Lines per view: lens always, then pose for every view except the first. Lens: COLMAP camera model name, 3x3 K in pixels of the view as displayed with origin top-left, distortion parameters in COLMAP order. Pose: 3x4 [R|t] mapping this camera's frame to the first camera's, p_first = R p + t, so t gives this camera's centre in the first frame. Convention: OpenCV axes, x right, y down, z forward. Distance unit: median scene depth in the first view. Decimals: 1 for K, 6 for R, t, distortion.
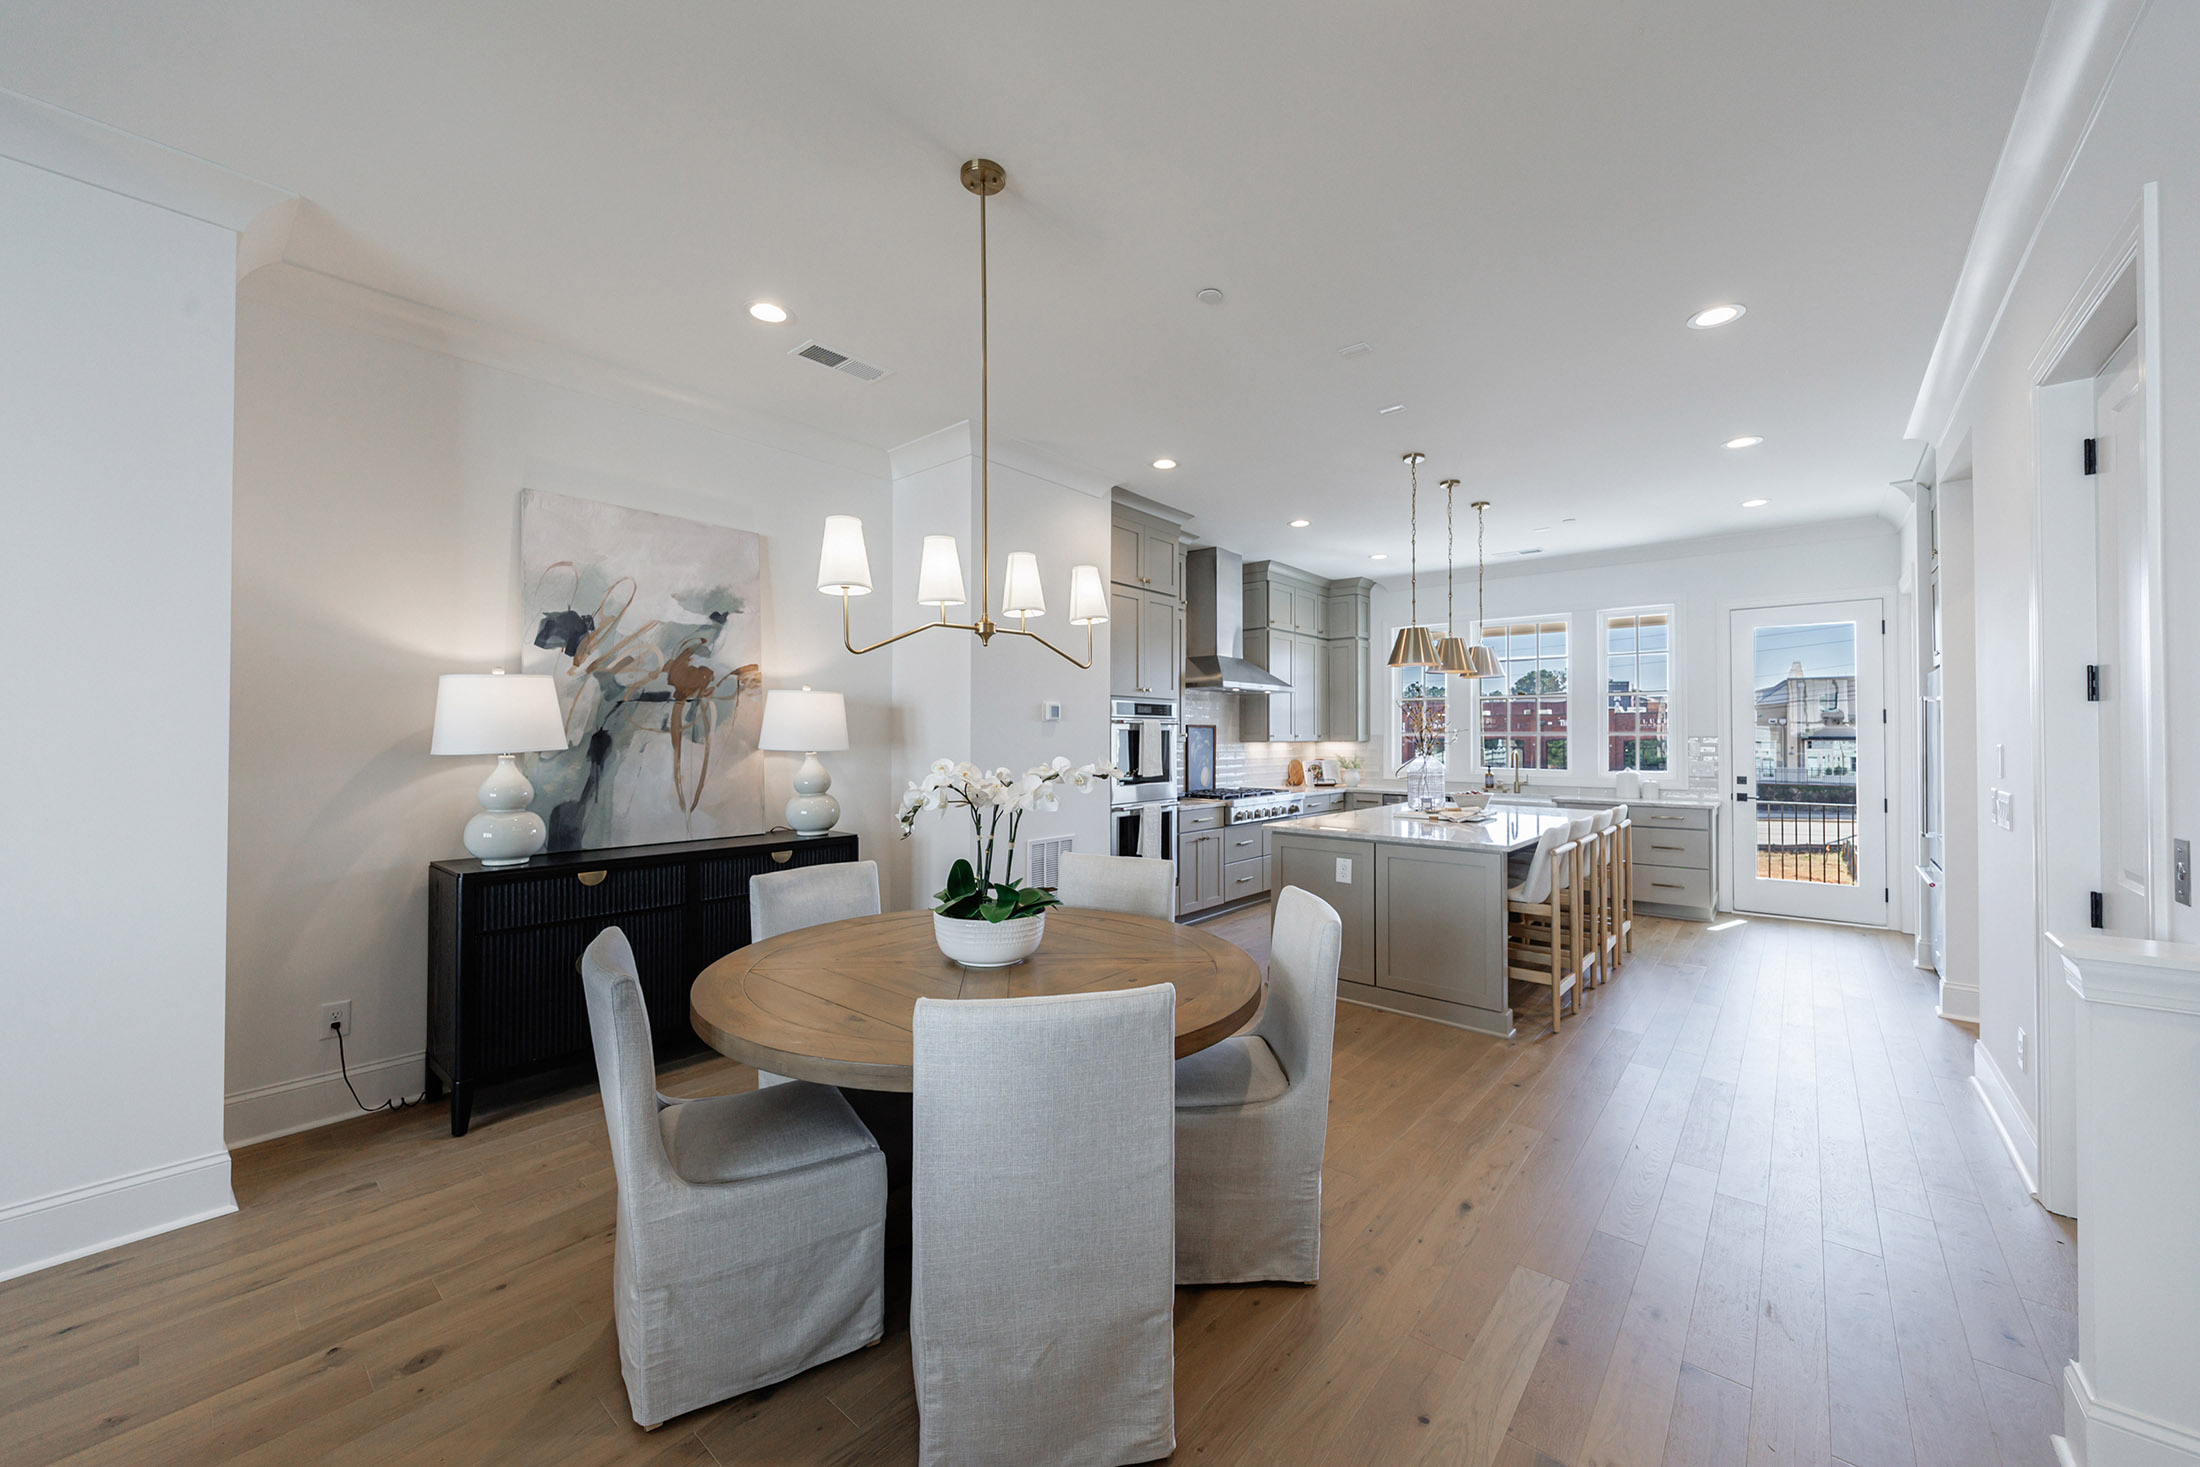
lens RADIAL K [[837.5, 0, 1086.2], [0, 837.5, 723.3], [0, 0, 1]] dist [-0.003829, 0.001103]
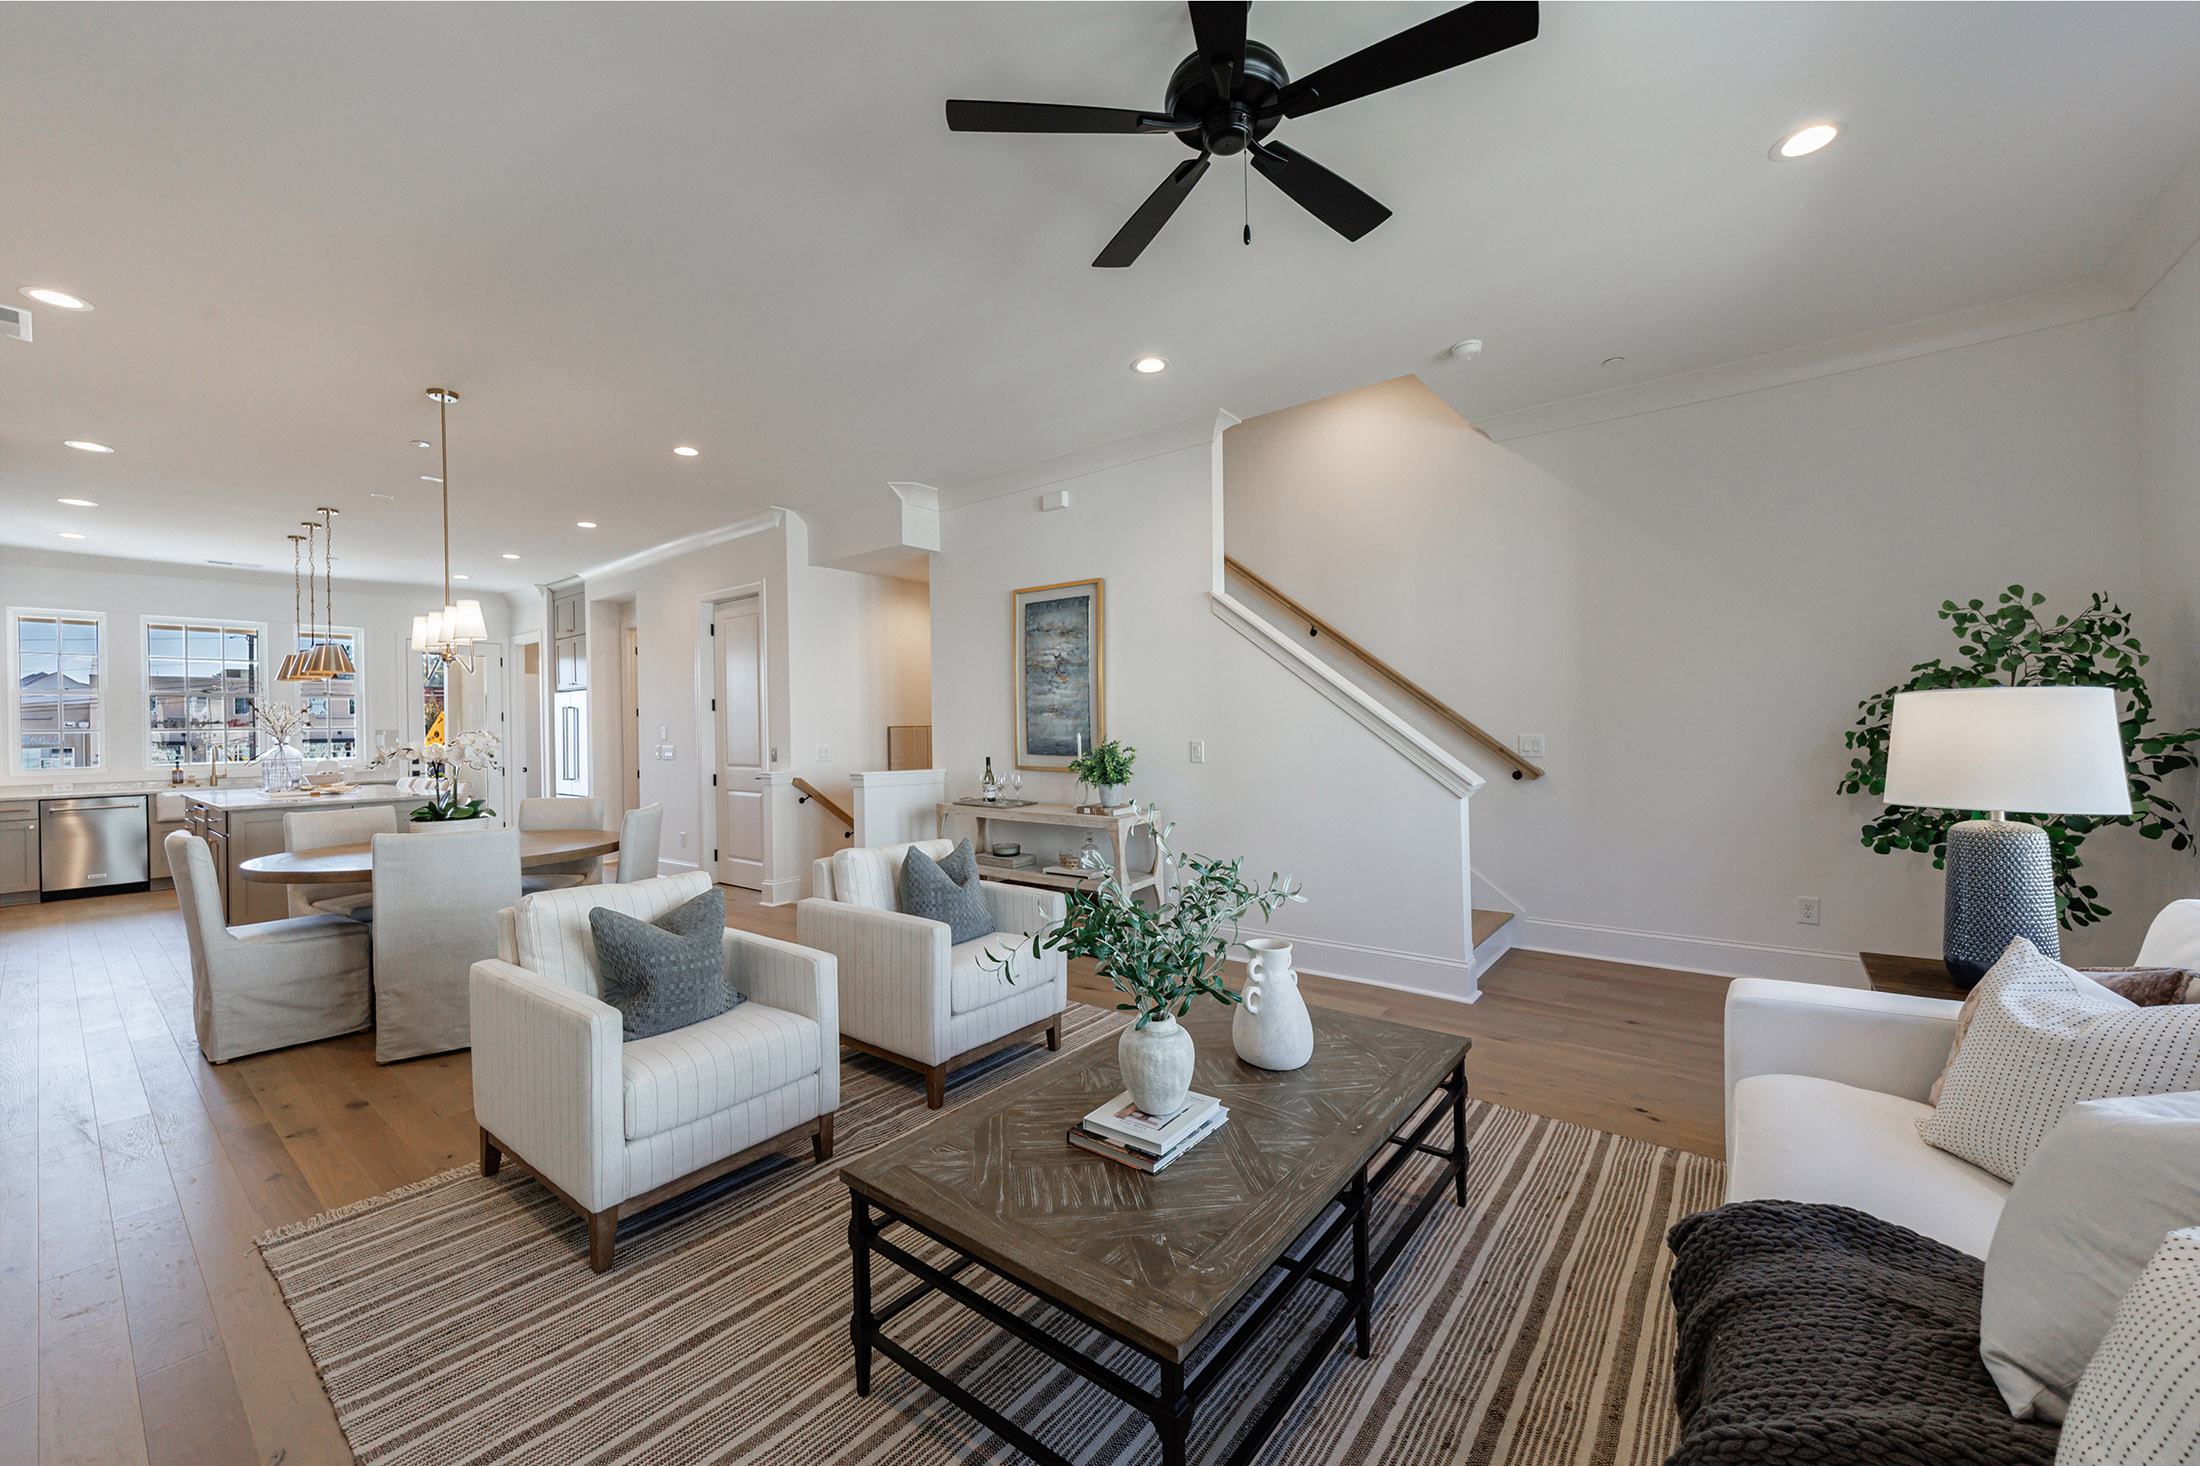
lens RADIAL K [[850.3, 0, 1088.5], [0, 850.3, 732.6], [0, 0, 1]] dist [0.004547, 0.000912]
pose [[-0.035996, -0.007045, 0.999327, -1.284232], [0.002670, 0.999971, 0.007146, 0.022992], [-0.999348, 0.002925, -0.035976, -0.160619]]
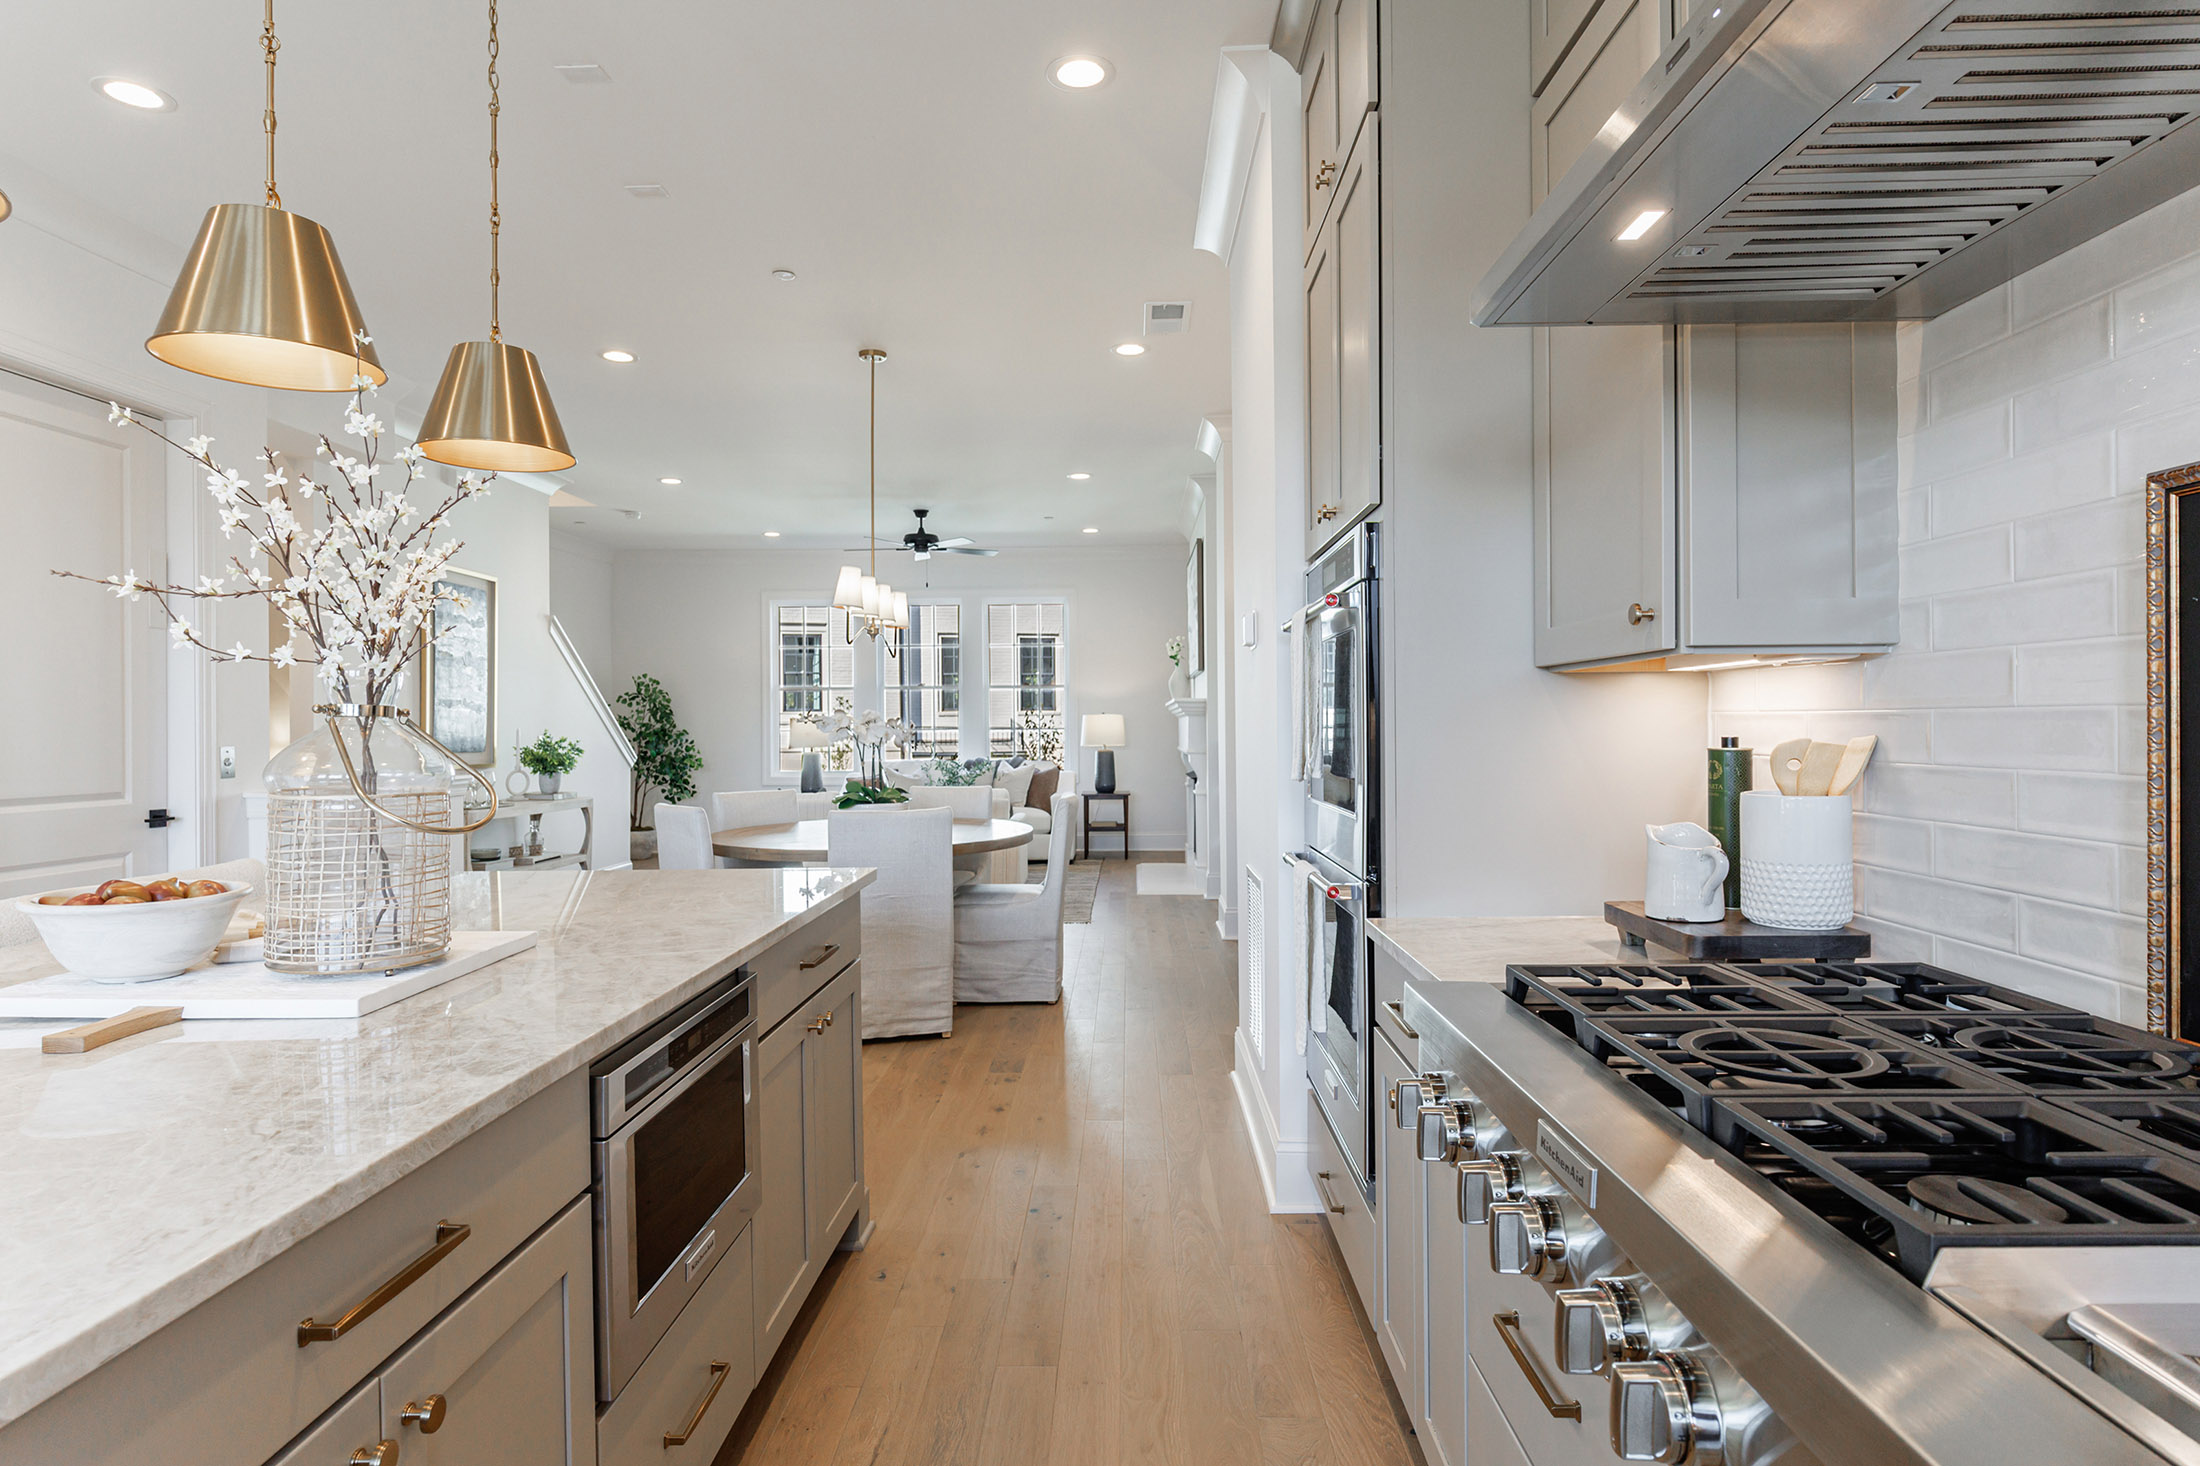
lens RADIAL K [[1180.9, 0, 1088.1], [0, 1180.9, 727.4], [0, 0, 1]] dist [0.007788, -0.004509]
pose [[-0.778015, 0.005776, -0.628219, 0.685026], [0.015143, 0.999840, -0.009561, 0.070863], [0.628063, -0.016952, -0.777978, 2.038779]]
